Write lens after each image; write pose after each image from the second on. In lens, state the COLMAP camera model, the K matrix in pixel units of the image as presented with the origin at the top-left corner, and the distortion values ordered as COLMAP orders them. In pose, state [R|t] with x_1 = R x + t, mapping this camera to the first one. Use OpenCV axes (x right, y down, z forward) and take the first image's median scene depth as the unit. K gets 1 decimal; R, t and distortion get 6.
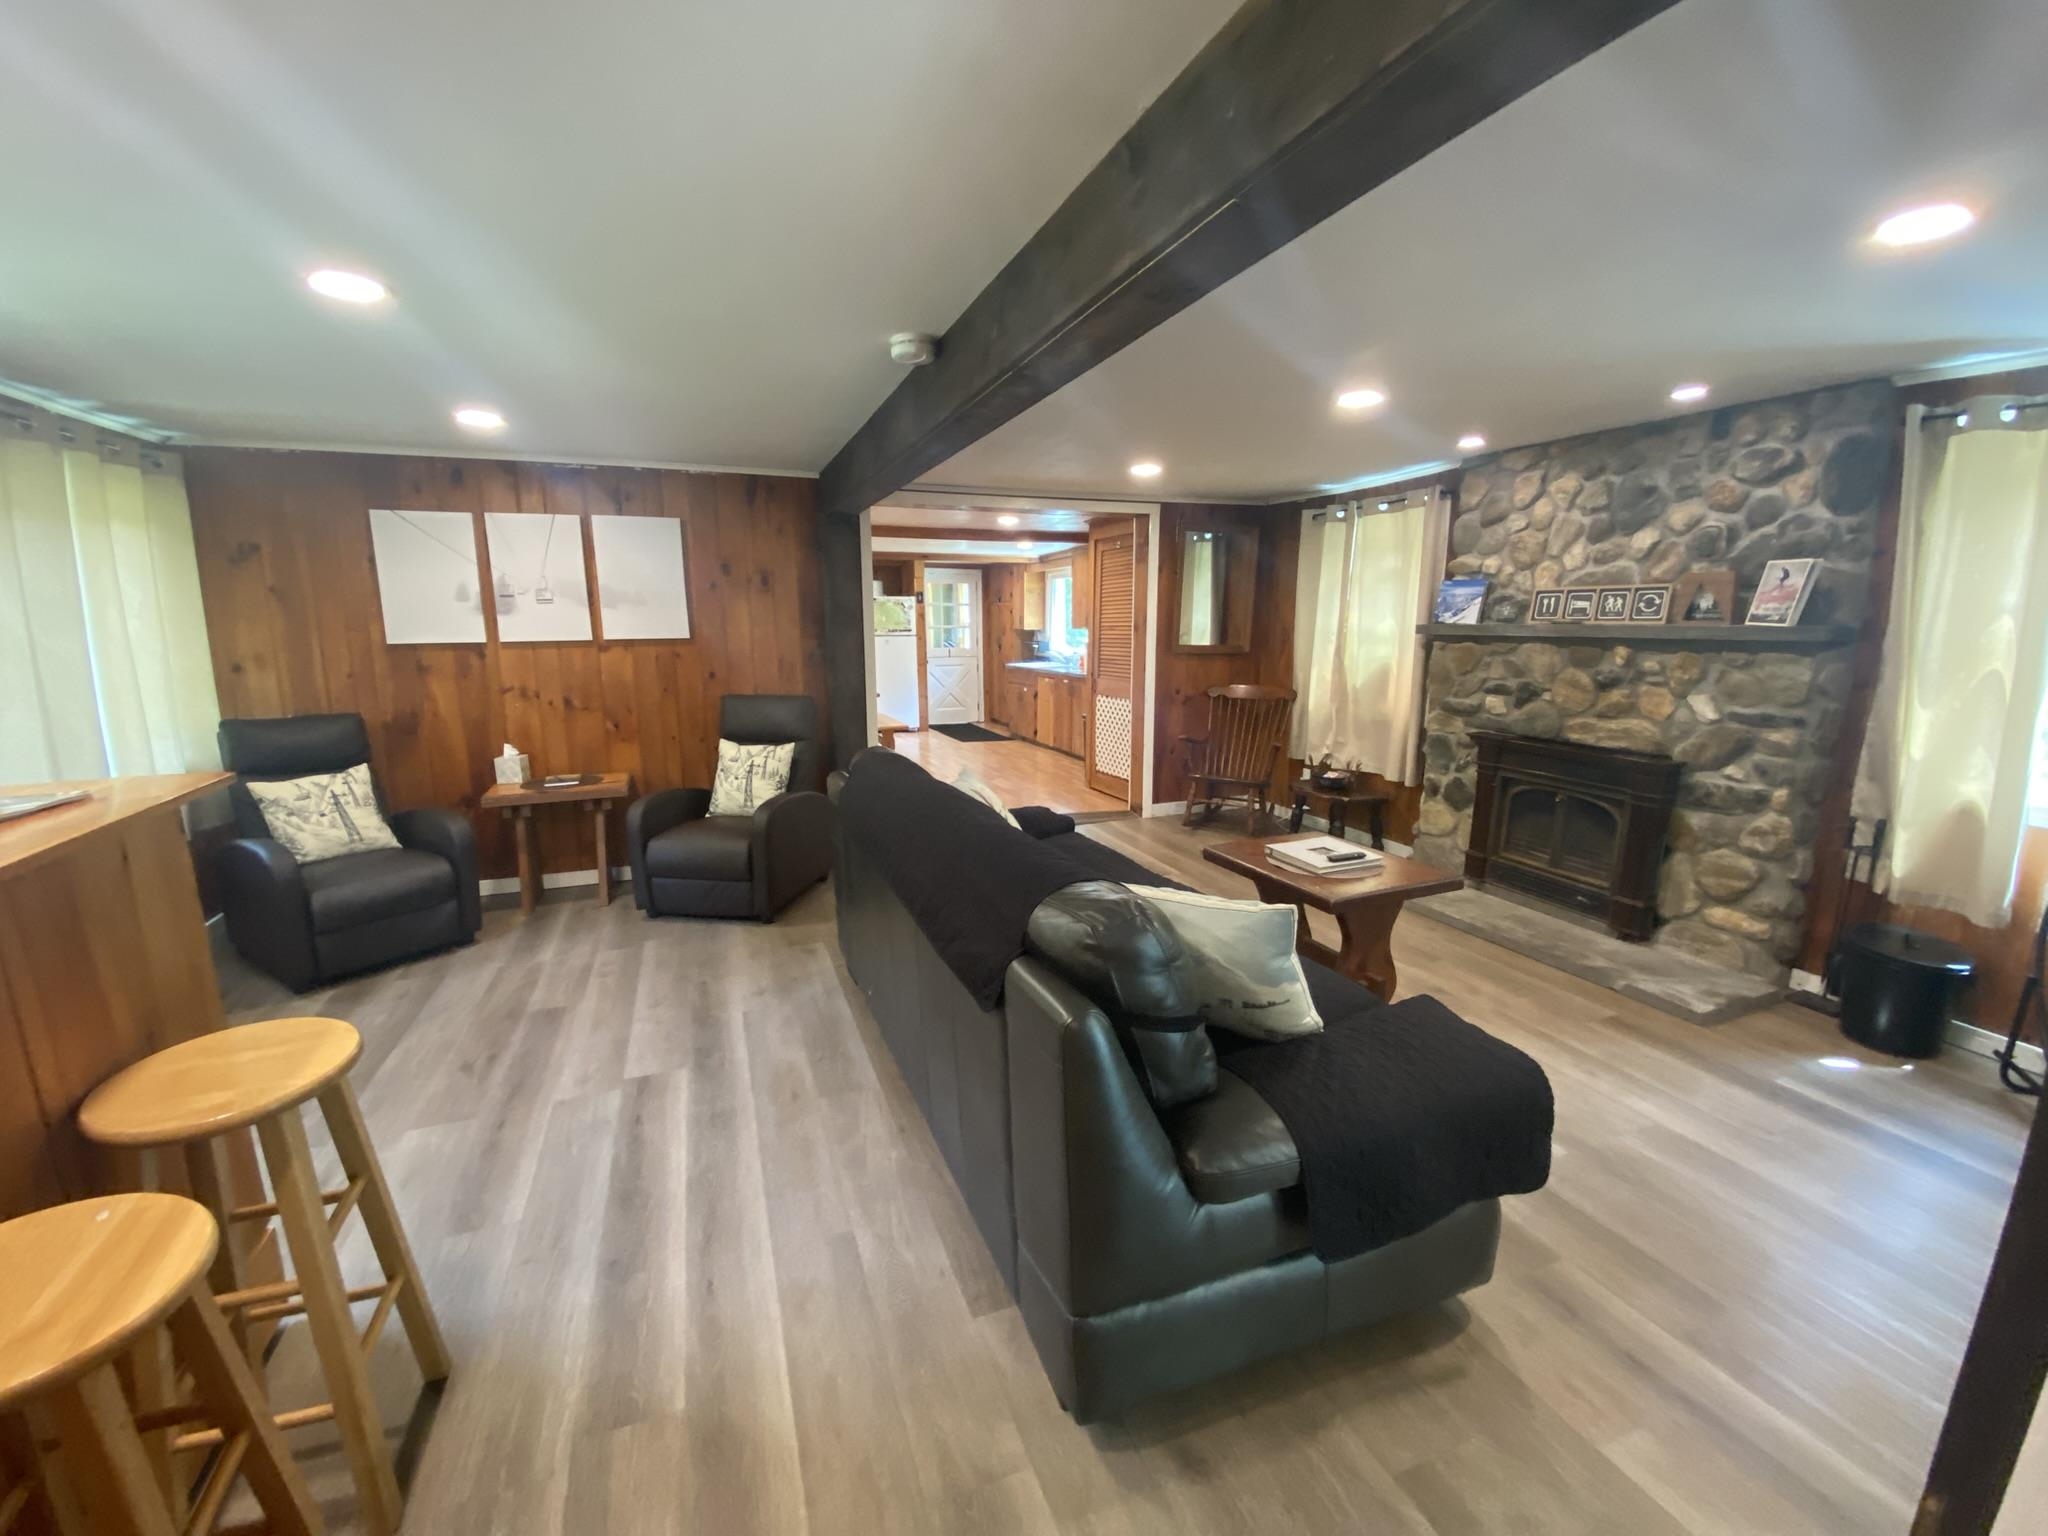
lens RADIAL K [[824.6, 0, 1029.7], [0, 824.6, 770.5], [0, 0, 1]] dist [0.009858, -0.013936]
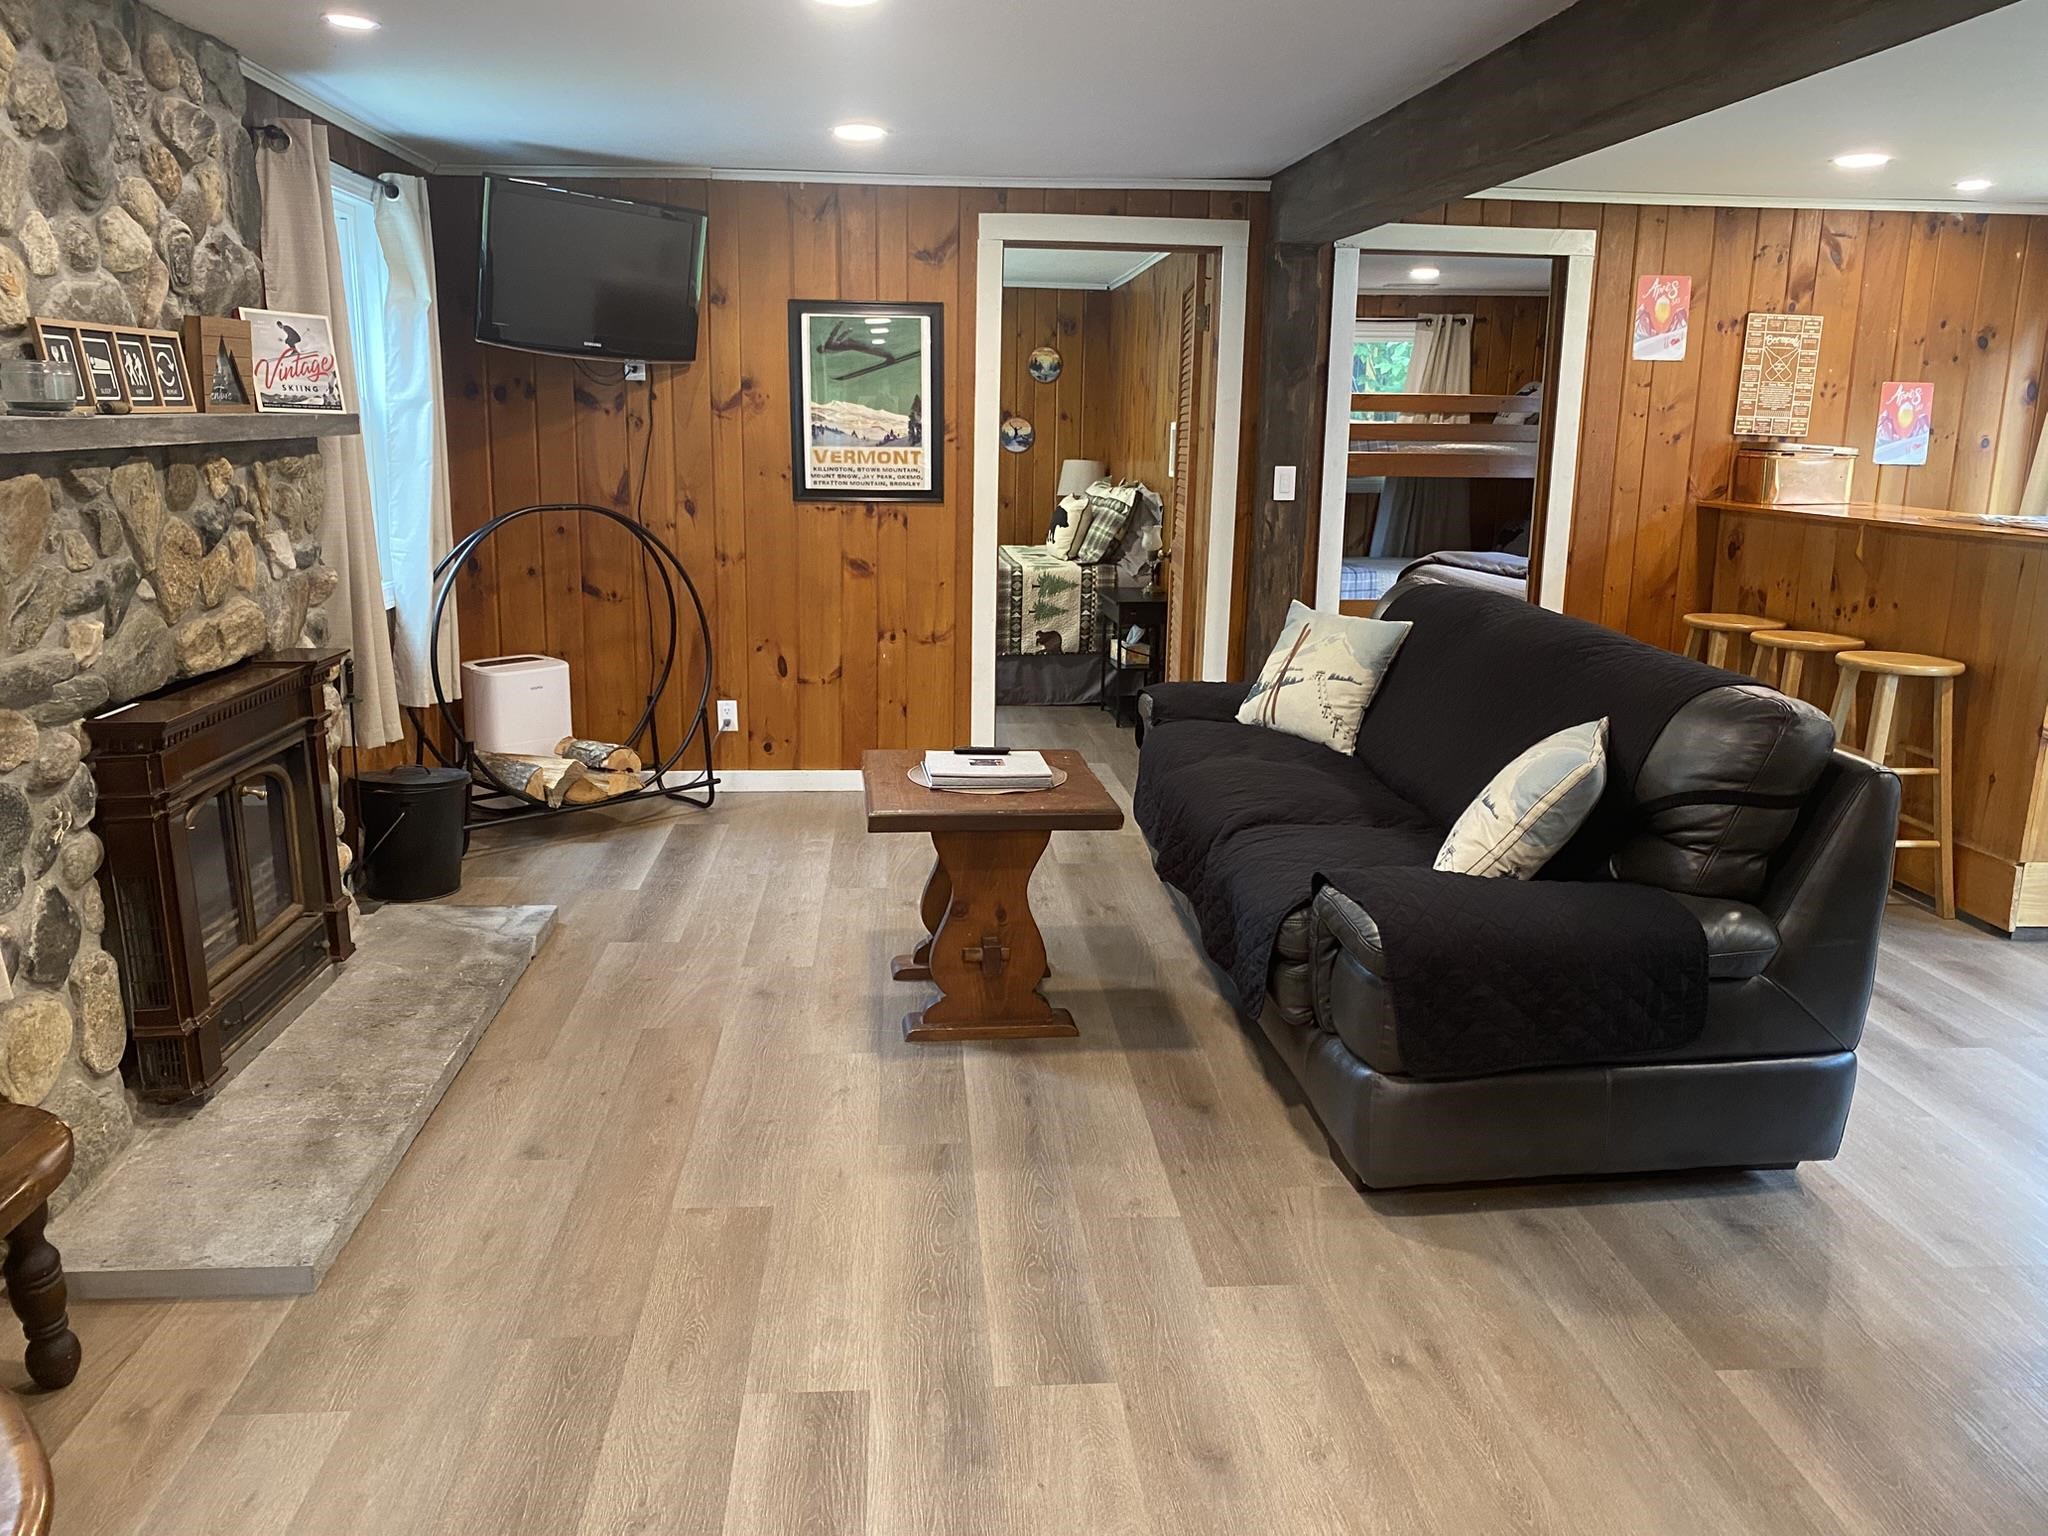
lens RADIAL K [[1542.6, 0, 1027.3], [0, 1542.6, 747.6], [0, 0, 1]] dist [0.026959, -0.028503]
pose [[-0.955875, -0.075953, 0.283786, -0.028458], [0.036897, 0.927310, 0.372470, -0.354363], [-0.291448, 0.366506, -0.883590, 1.945931]]
